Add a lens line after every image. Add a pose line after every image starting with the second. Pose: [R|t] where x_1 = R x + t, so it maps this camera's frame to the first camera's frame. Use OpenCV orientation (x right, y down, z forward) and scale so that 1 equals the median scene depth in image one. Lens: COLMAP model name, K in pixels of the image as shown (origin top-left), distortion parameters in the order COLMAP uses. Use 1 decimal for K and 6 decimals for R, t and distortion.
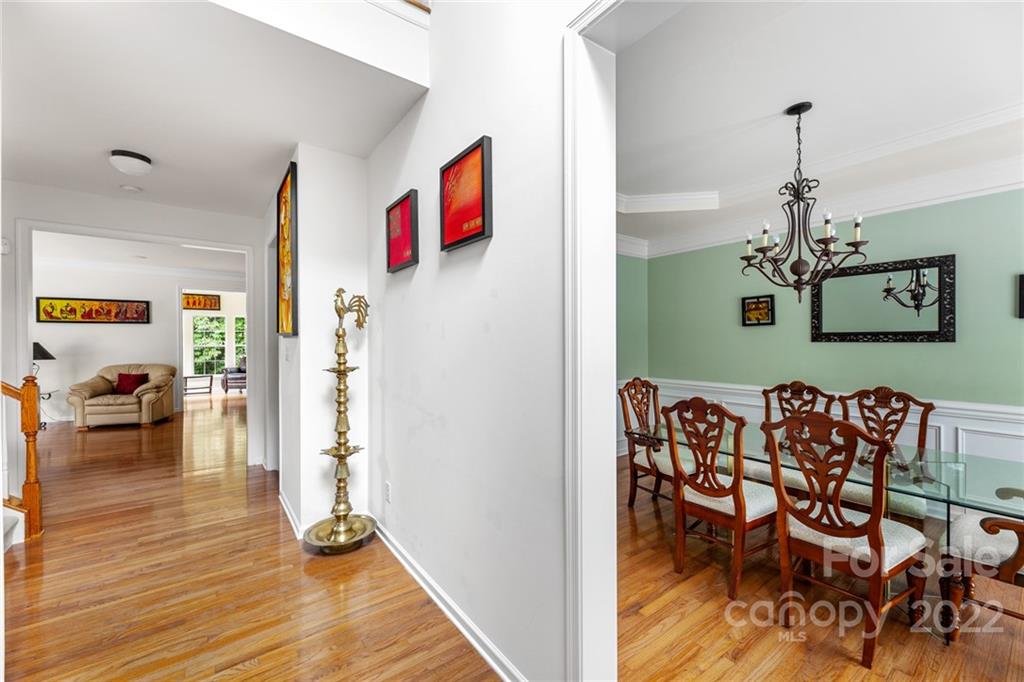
lens RADIAL K [[411.7, 0, 508.0], [0, 411.7, 341.5], [0, 0, 1]] dist [-0.000735, -0.000593]
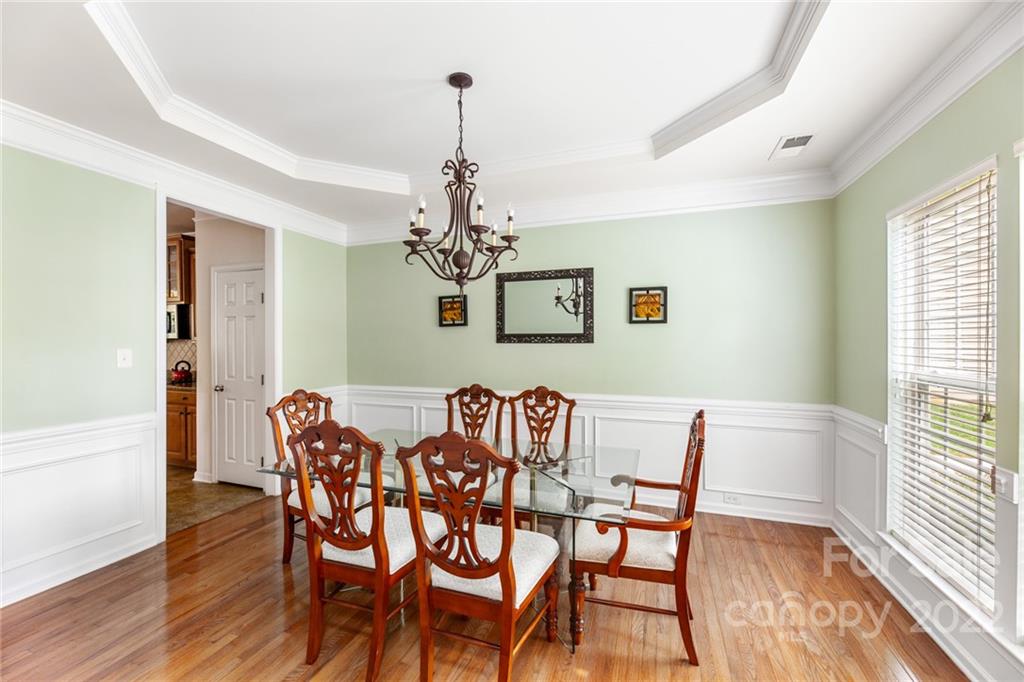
lens RADIAL K [[411.7, 0, 512.8], [0, 411.7, 341.9], [0, 0, 1]] dist [-0.000735, -0.000593]
pose [[0.827059, 0.000099, 0.562115, 0.264835], [0.001027, 0.999998, -0.001686, -0.000188], [-0.562114, 0.001972, 0.827057, 0.178401]]
